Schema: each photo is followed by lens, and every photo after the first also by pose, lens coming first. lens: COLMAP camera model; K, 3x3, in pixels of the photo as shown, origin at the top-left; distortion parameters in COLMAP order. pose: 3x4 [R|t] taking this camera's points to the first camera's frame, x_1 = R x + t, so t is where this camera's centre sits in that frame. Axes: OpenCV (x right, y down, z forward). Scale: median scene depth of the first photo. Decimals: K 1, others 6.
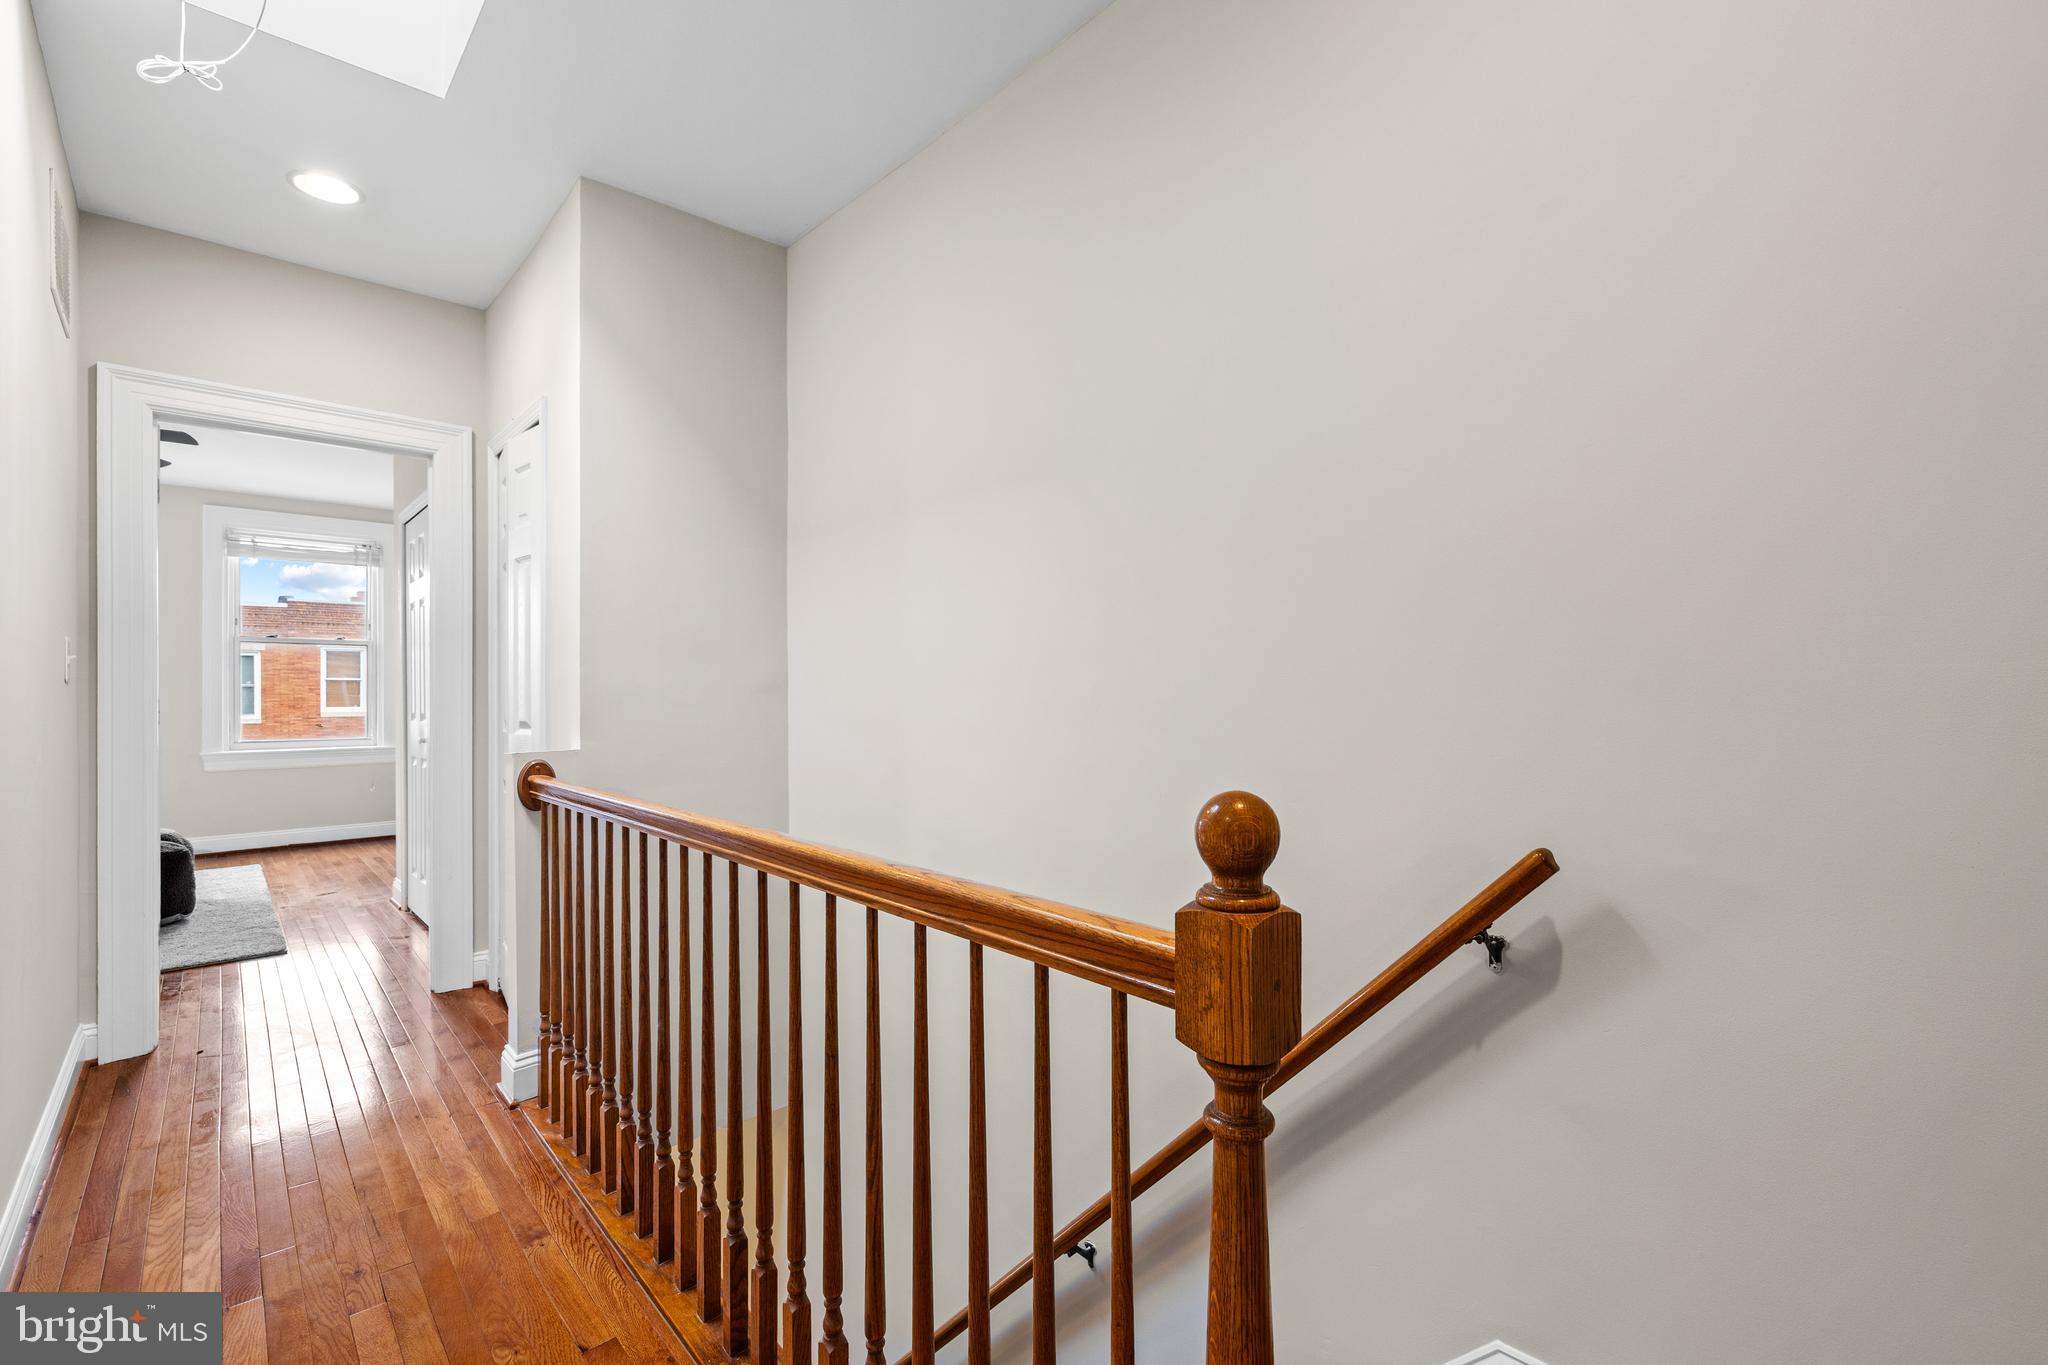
lens RADIAL K [[867.6, 0, 1028.2], [0, 867.6, 690.6], [0, 0, 1]] dist [0.000684, -0.000415]
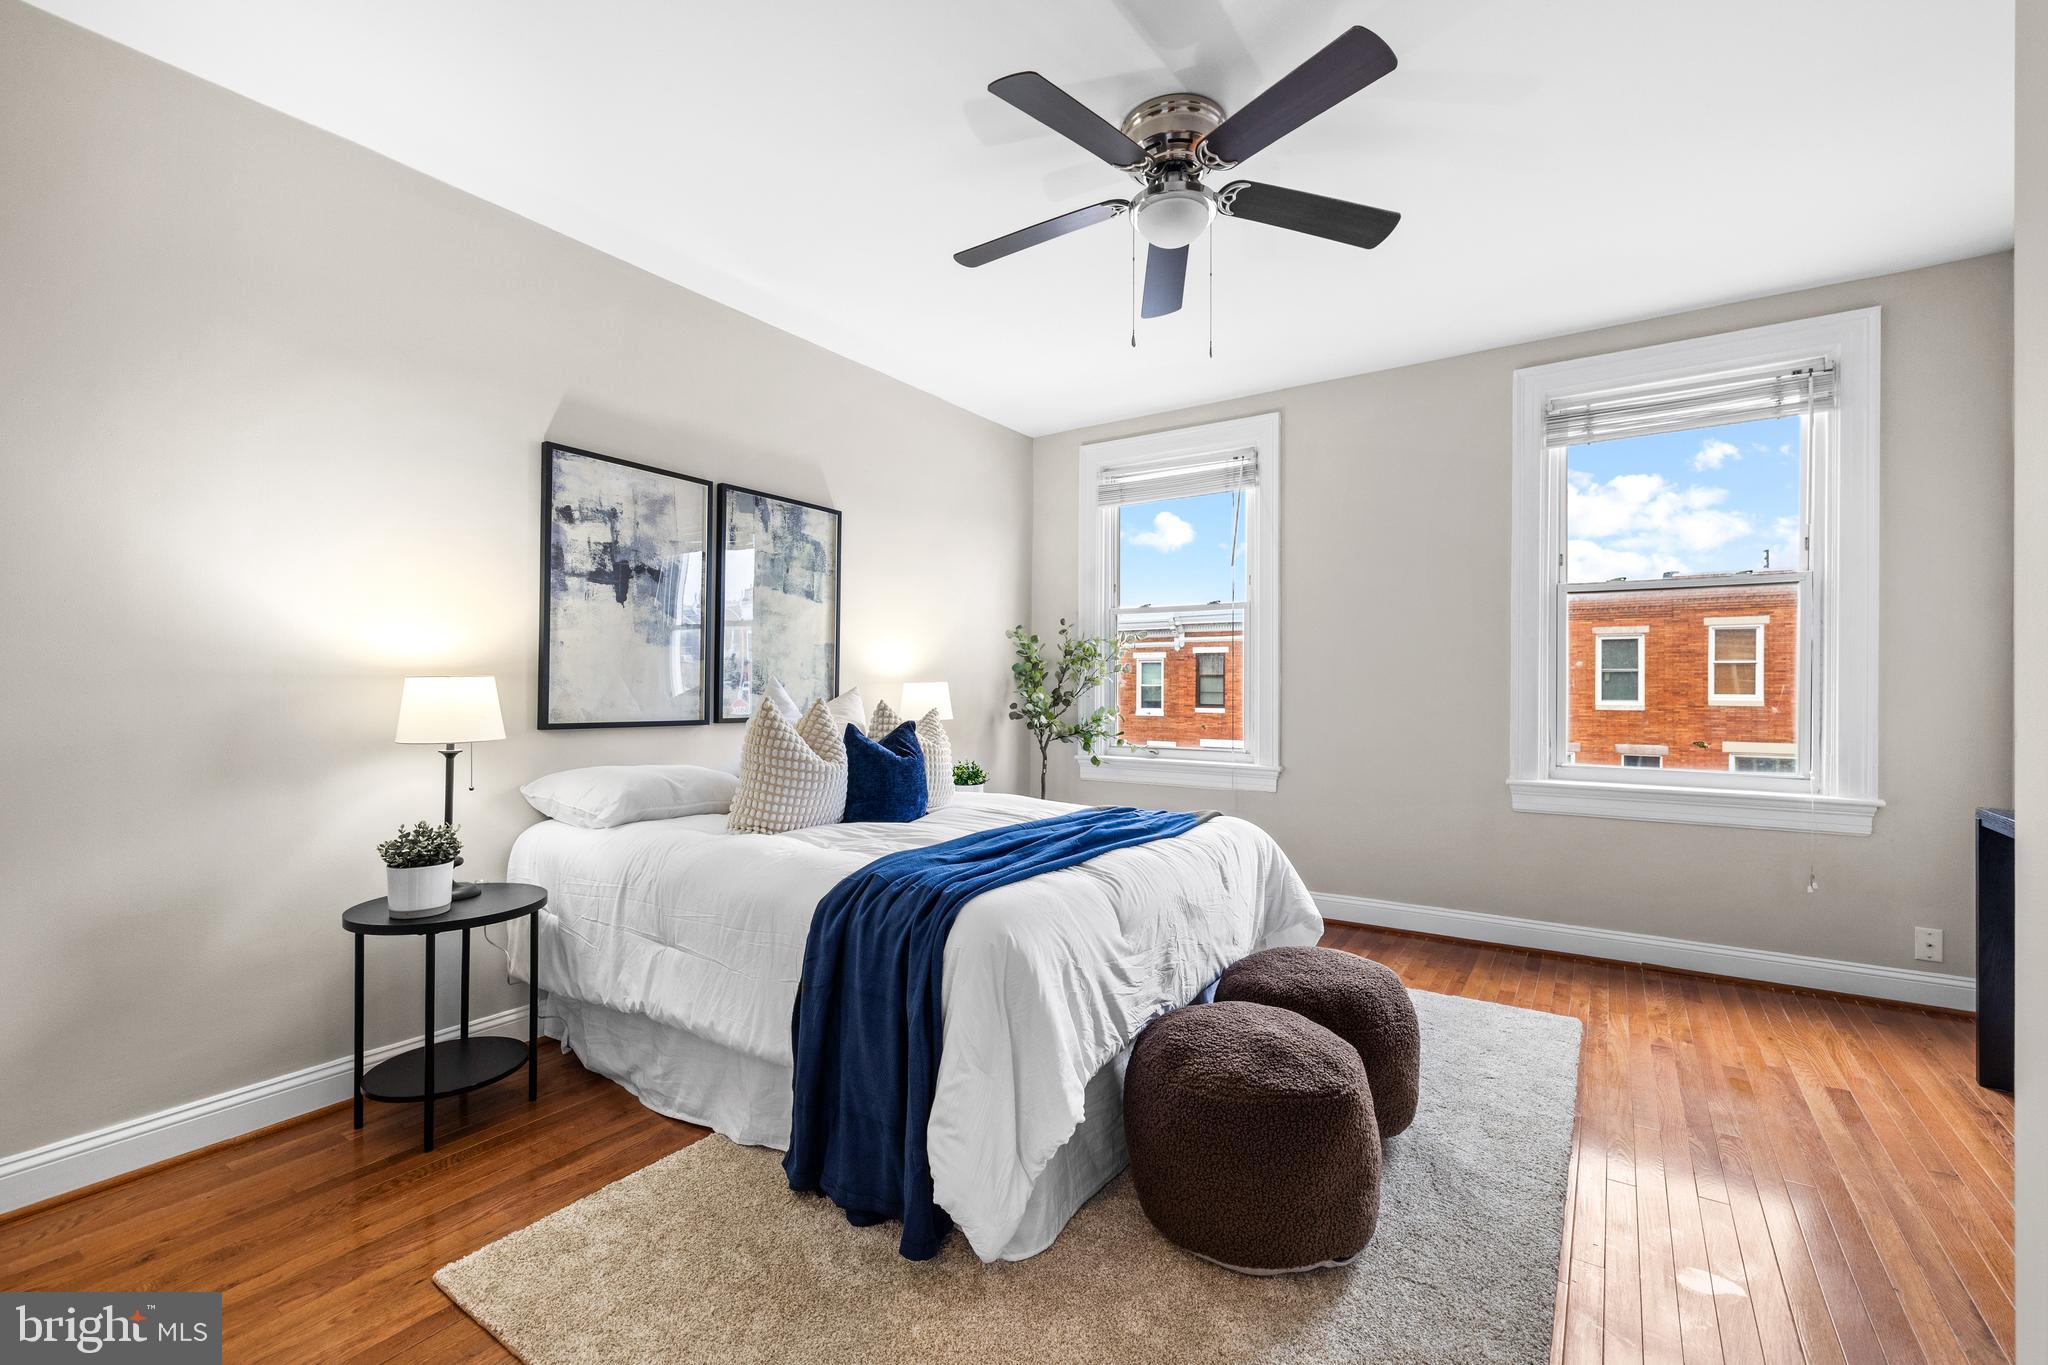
lens RADIAL K [[867.6, 0, 1021.4], [0, 867.6, 681.3], [0, 0, 1]] dist [0.000684, -0.000415]
pose [[0.215060, 0.007986, -0.976568, -0.123875], [-0.001278, 0.999968, 0.007896, -0.000266], [0.976600, -0.000450, 0.215064, 0.153098]]
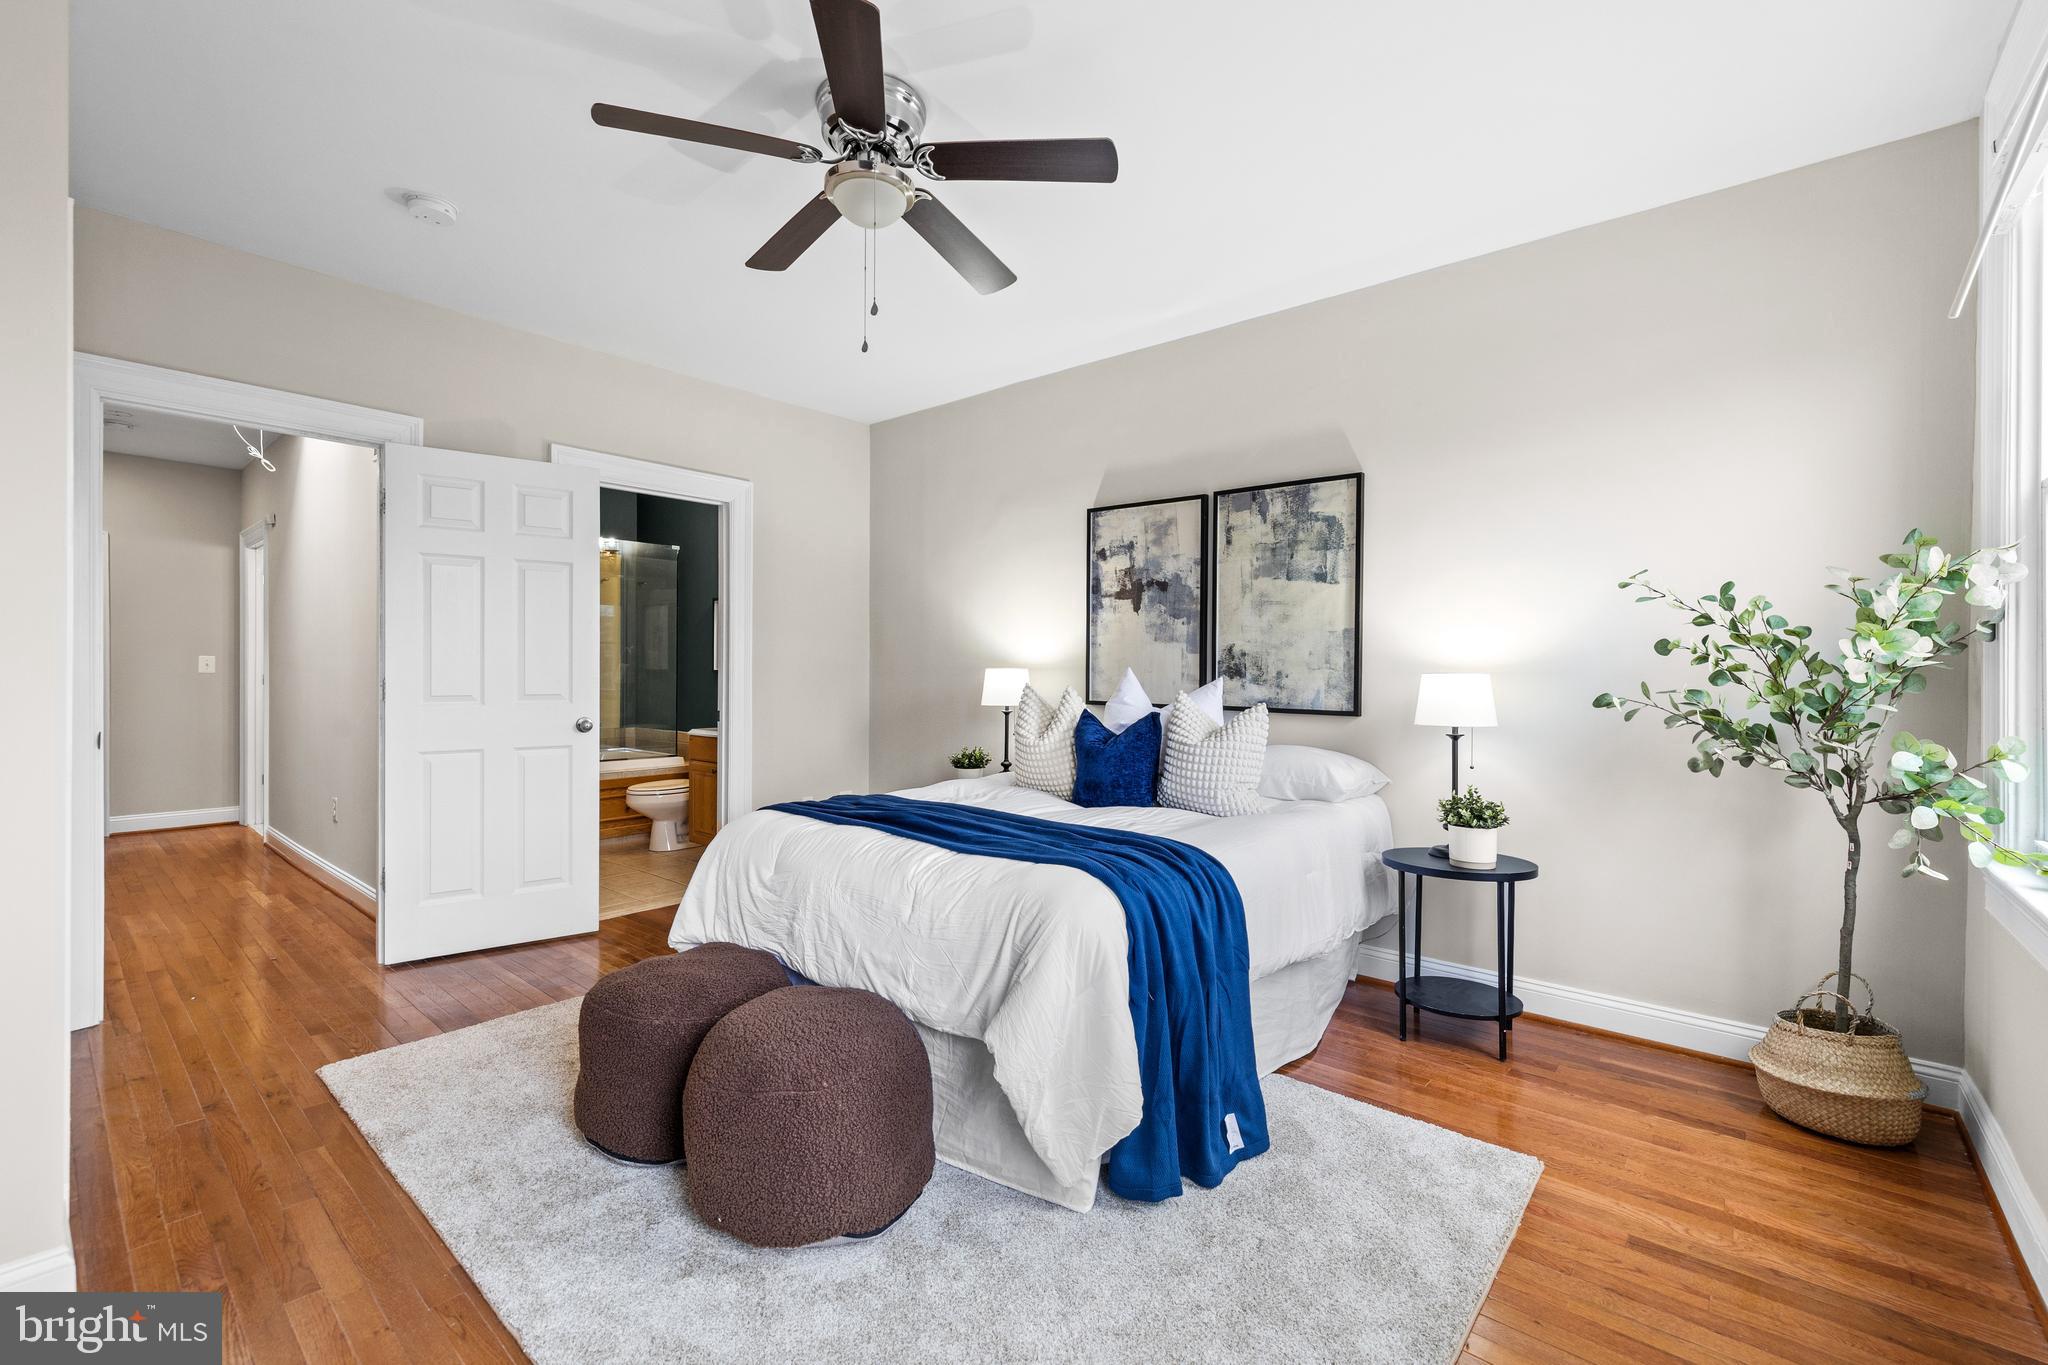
lens RADIAL K [[867.6, 0, 1030.0], [0, 867.6, 665.5], [0, 0, 1]] dist [0.000684, -0.000415]
pose [[-0.994644, 0.006492, -0.103155, -0.239267], [0.007011, 0.999965, -0.004670, 0.000349], [0.103121, -0.005368, -0.994654, 0.308573]]
